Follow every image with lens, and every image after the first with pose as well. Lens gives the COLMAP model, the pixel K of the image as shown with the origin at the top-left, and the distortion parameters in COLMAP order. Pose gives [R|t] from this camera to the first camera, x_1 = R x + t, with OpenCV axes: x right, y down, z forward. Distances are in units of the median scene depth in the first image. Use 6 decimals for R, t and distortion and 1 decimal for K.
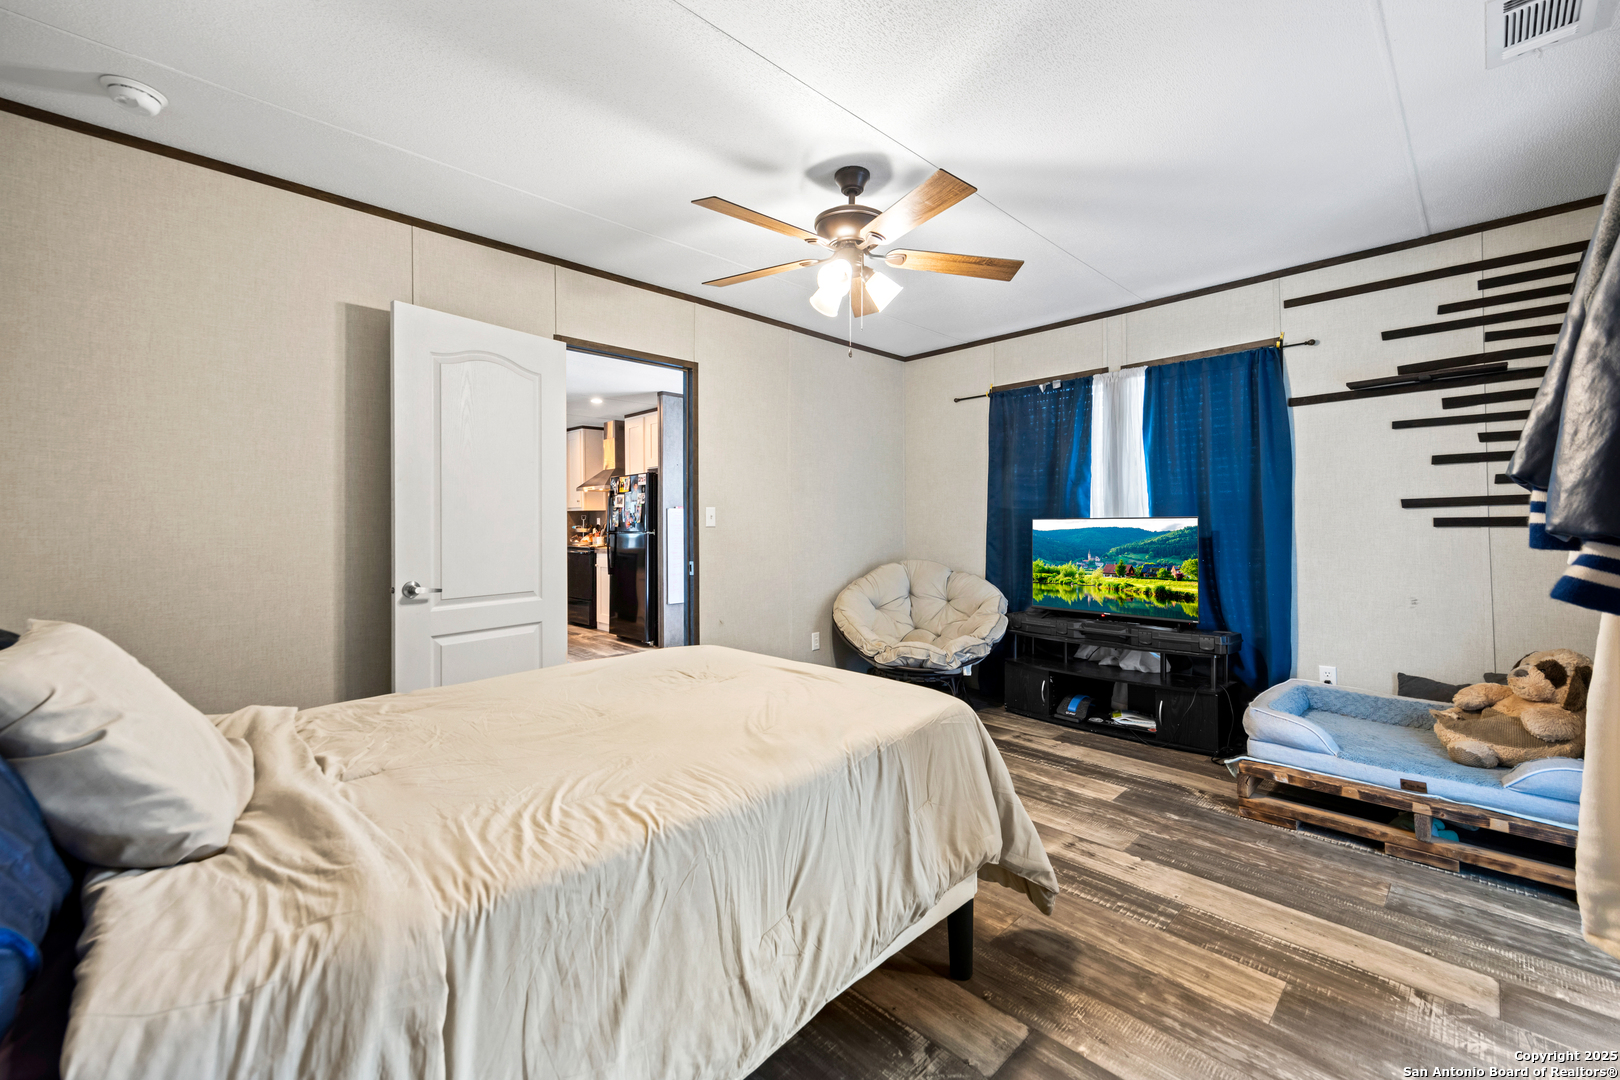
lens RADIAL K [[623.1, 0, 814.9], [0, 623.1, 528.6], [0, 0, 1]] dist [-0.000724, -0.000133]
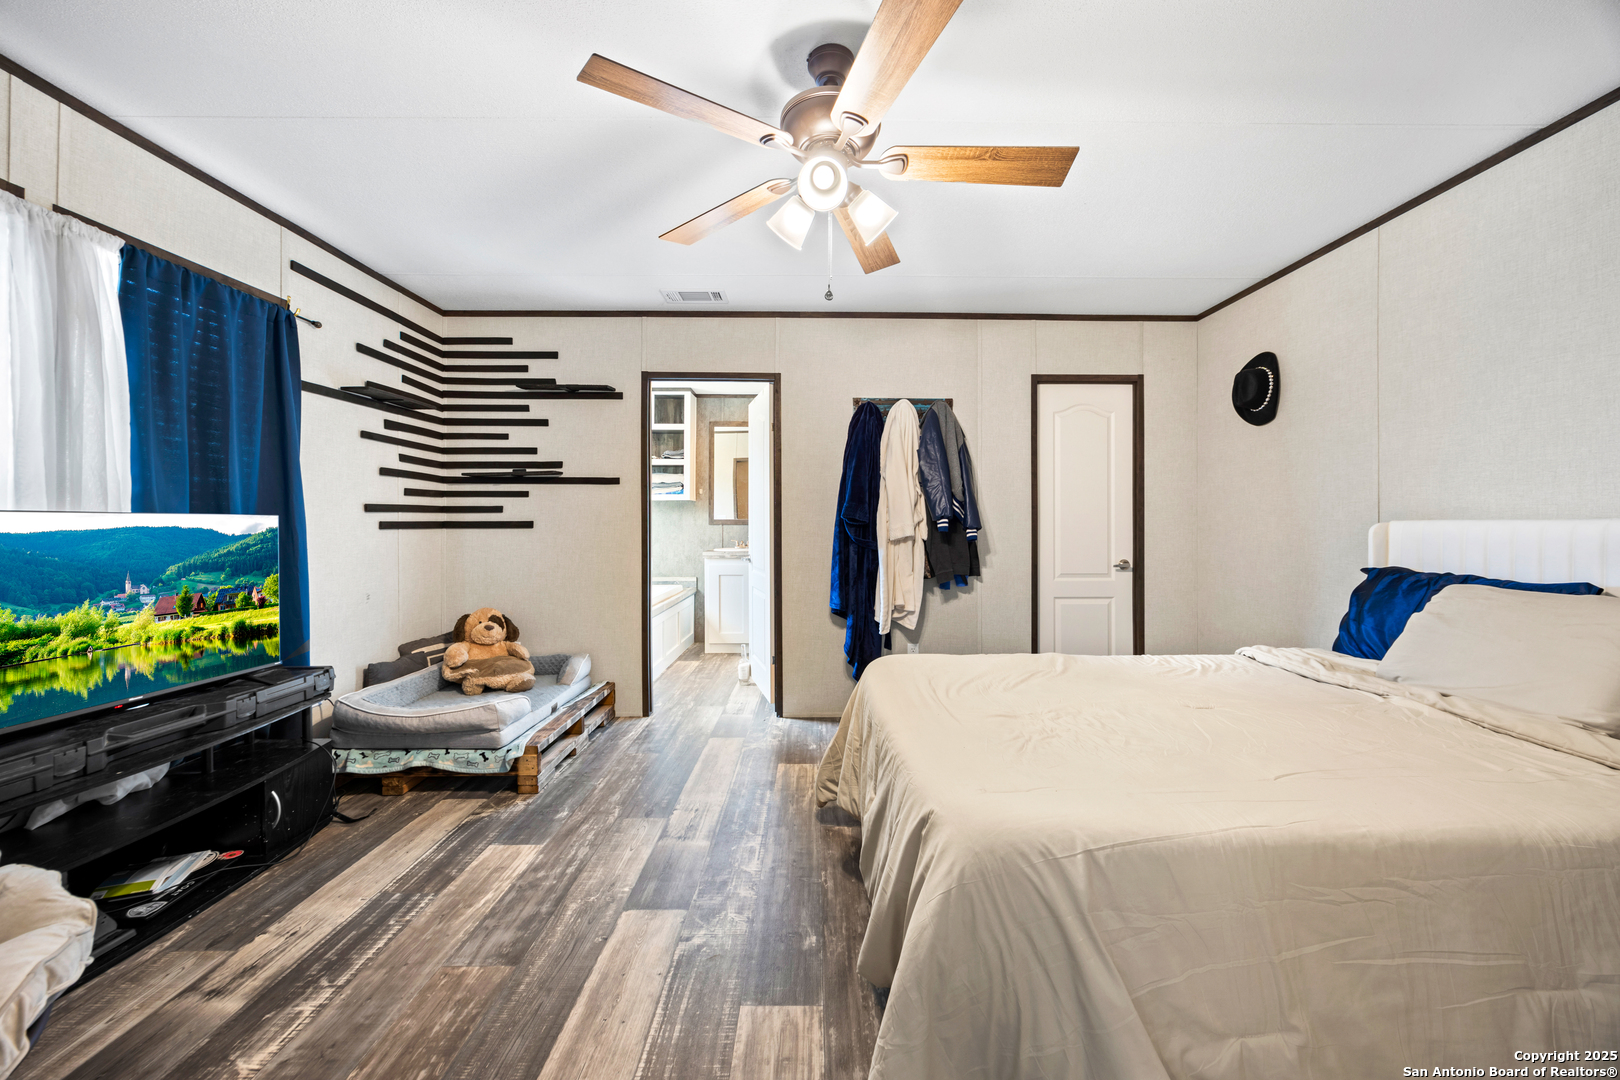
lens RADIAL K [[623.1, 0, 814.9], [0, 623.1, 528.6], [0, 0, 1]] dist [-0.000724, -0.000133]
pose [[-0.697056, 0.024312, 0.716604, -0.310318], [0.029110, 0.999561, -0.005596, 0.019264], [-0.716425, 0.016960, -0.697458, 1.029659]]
